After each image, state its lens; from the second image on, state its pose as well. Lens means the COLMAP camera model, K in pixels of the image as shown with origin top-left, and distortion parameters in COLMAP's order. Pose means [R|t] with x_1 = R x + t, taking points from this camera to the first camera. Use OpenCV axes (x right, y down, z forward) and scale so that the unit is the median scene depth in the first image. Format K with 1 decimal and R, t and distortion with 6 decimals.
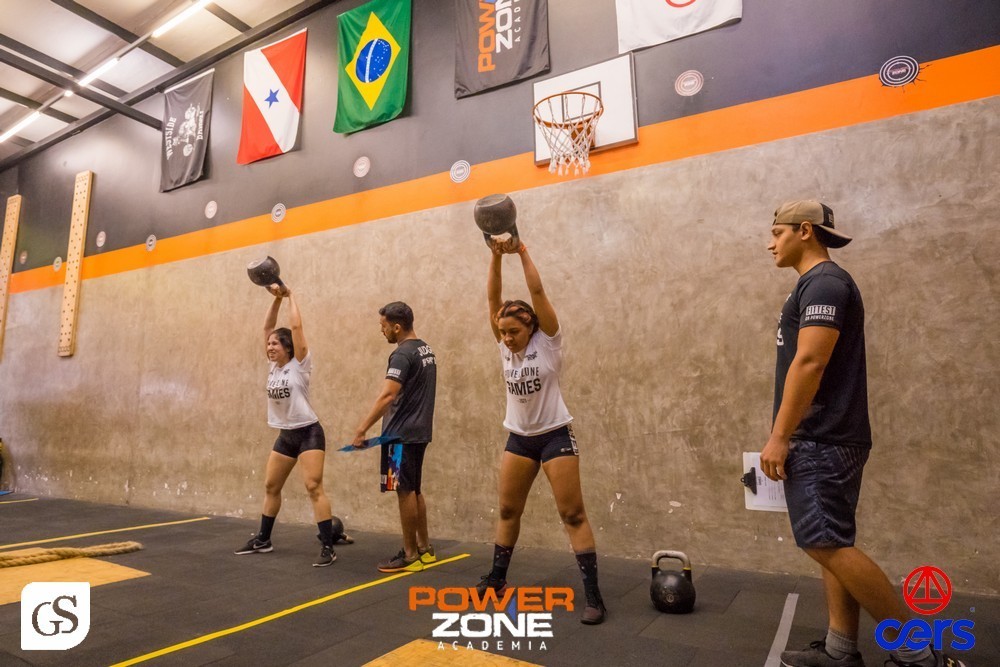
lens RADIAL K [[586.0, 0, 488.4], [0, 586.0, 338.6], [0, 0, 1]] dist [-0.035473, 0.032687]
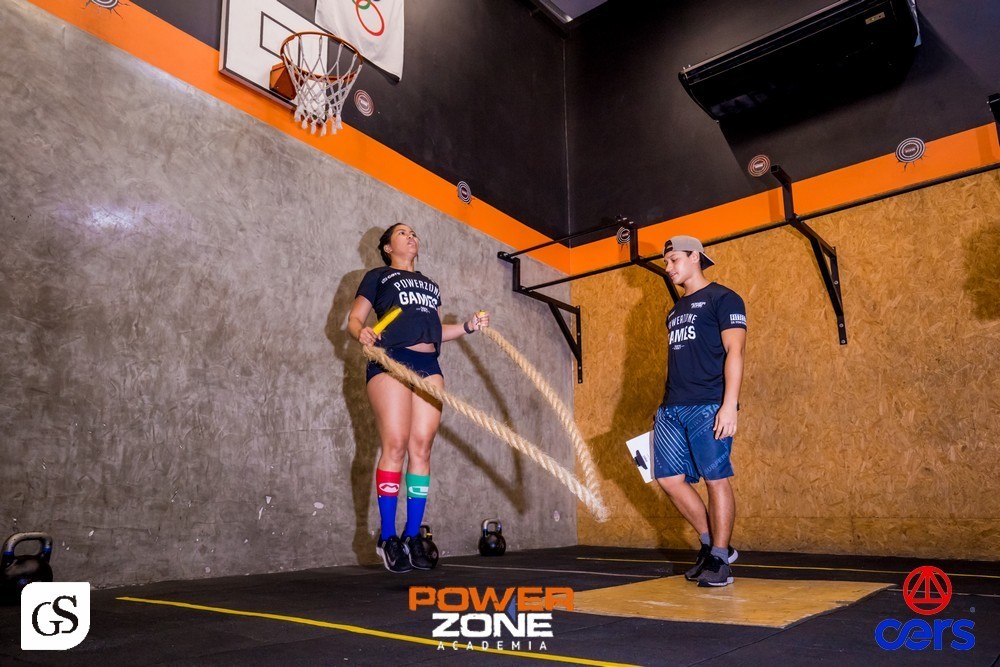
lens RADIAL K [[713.8, 0, 494.4], [0, 713.8, 335.0], [0, 0, 1]] dist [-0.016500, 0.057097]
pose [[0.145886, 0.236346, 0.960655, -0.612442], [-0.134792, 0.966737, -0.217373, 0.172011], [-0.980076, -0.097777, 0.172891, 0.410042]]
